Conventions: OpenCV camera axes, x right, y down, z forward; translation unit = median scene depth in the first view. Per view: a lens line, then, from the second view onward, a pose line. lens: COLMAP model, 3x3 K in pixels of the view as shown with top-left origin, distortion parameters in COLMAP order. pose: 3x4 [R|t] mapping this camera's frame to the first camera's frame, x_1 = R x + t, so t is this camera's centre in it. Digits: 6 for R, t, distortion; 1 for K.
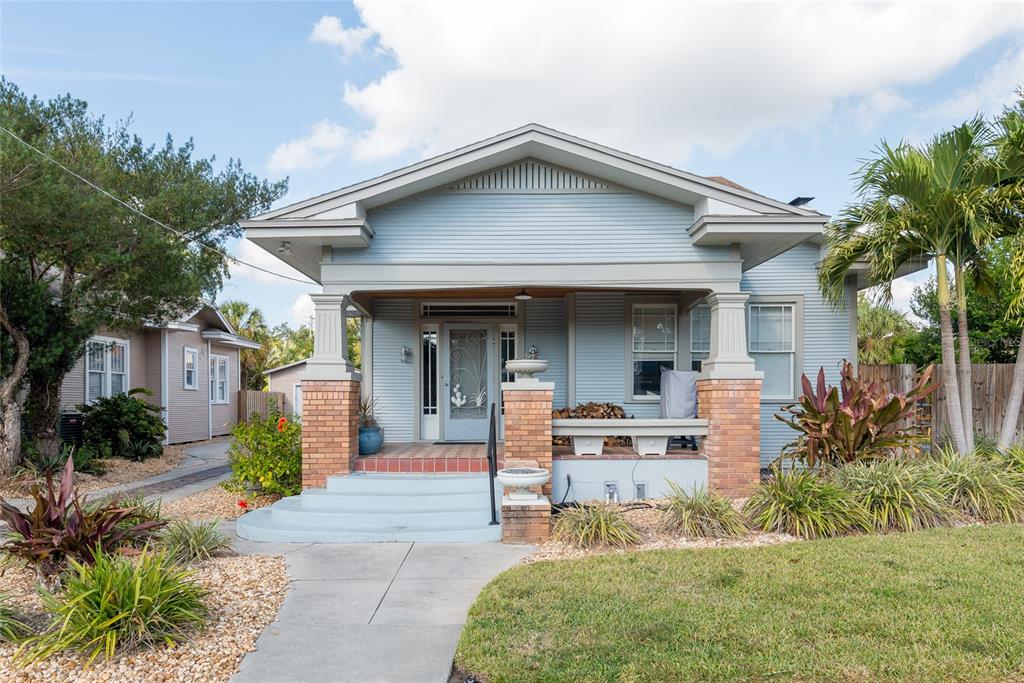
lens RADIAL K [[561.3, 0, 481.5], [0, 561.3, 399.0], [0, 0, 1]] dist [-0.000154, -0.000435]
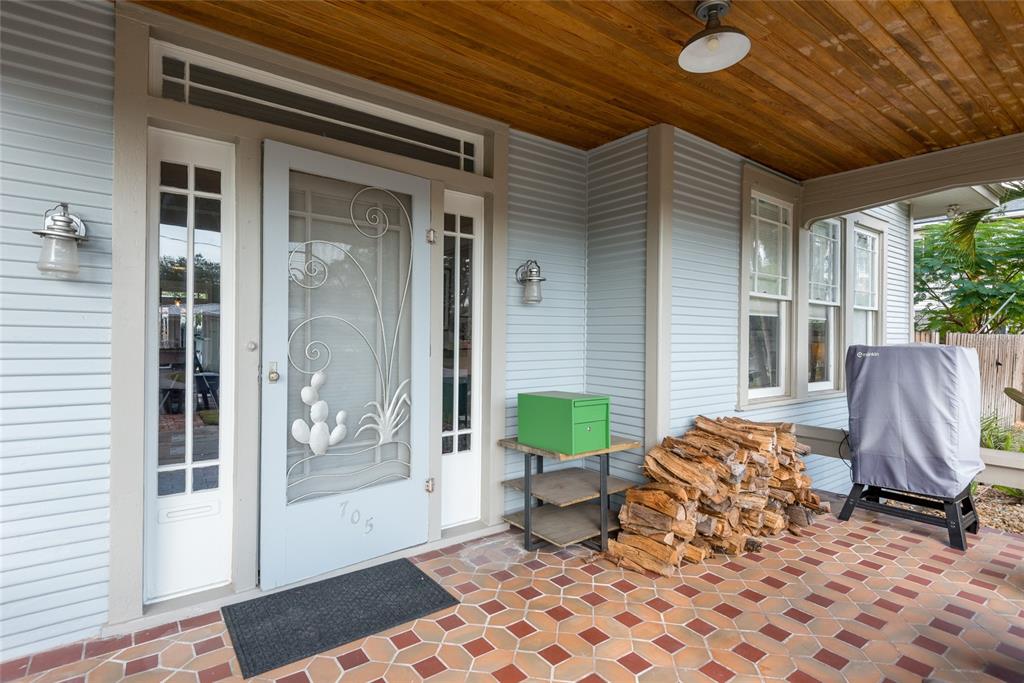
lens RADIAL K [[509.6, 0, 509.4], [0, 509.6, 330.7], [0, 0, 1]] dist [0.028812, 0.000087]
pose [[0.796693, 0.016431, 0.604160, -0.127365], [-0.018956, 0.999818, -0.002194, -0.051381], [-0.604086, -0.009705, 0.796860, 0.783880]]
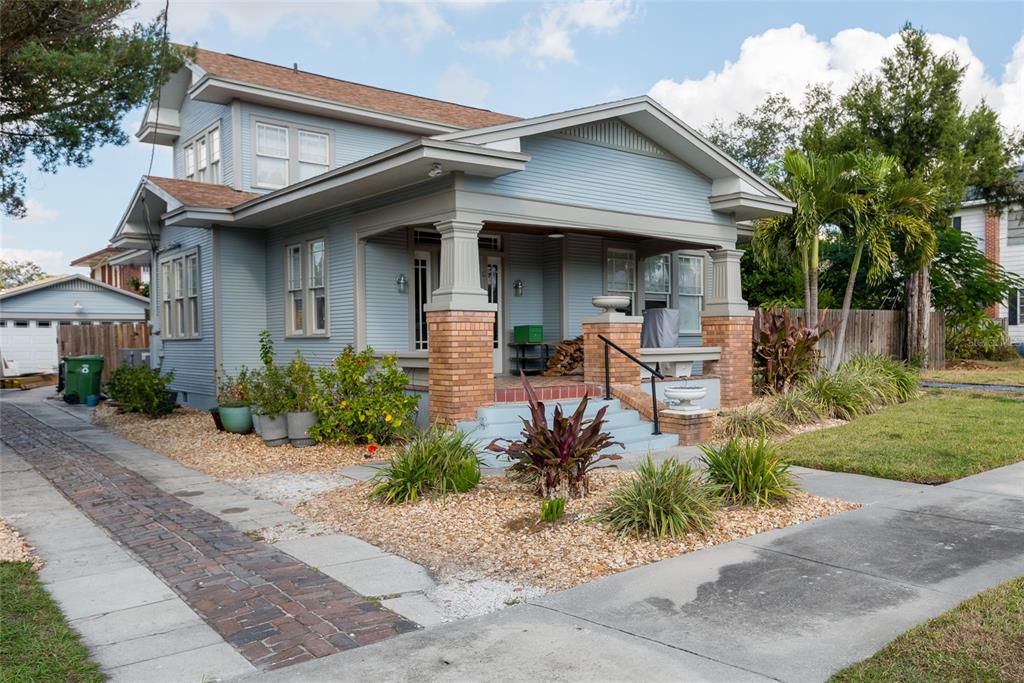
lens RADIAL K [[678.9, 0, 515.0], [0, 678.9, 345.9], [0, 0, 1]] dist [0.002599, -0.000222]
pose [[0.824349, -0.008772, 0.566014, -0.645979], [0.002891, 0.999932, 0.011287, 0.010642], [-0.566075, -0.007668, 0.824318, -0.013023]]
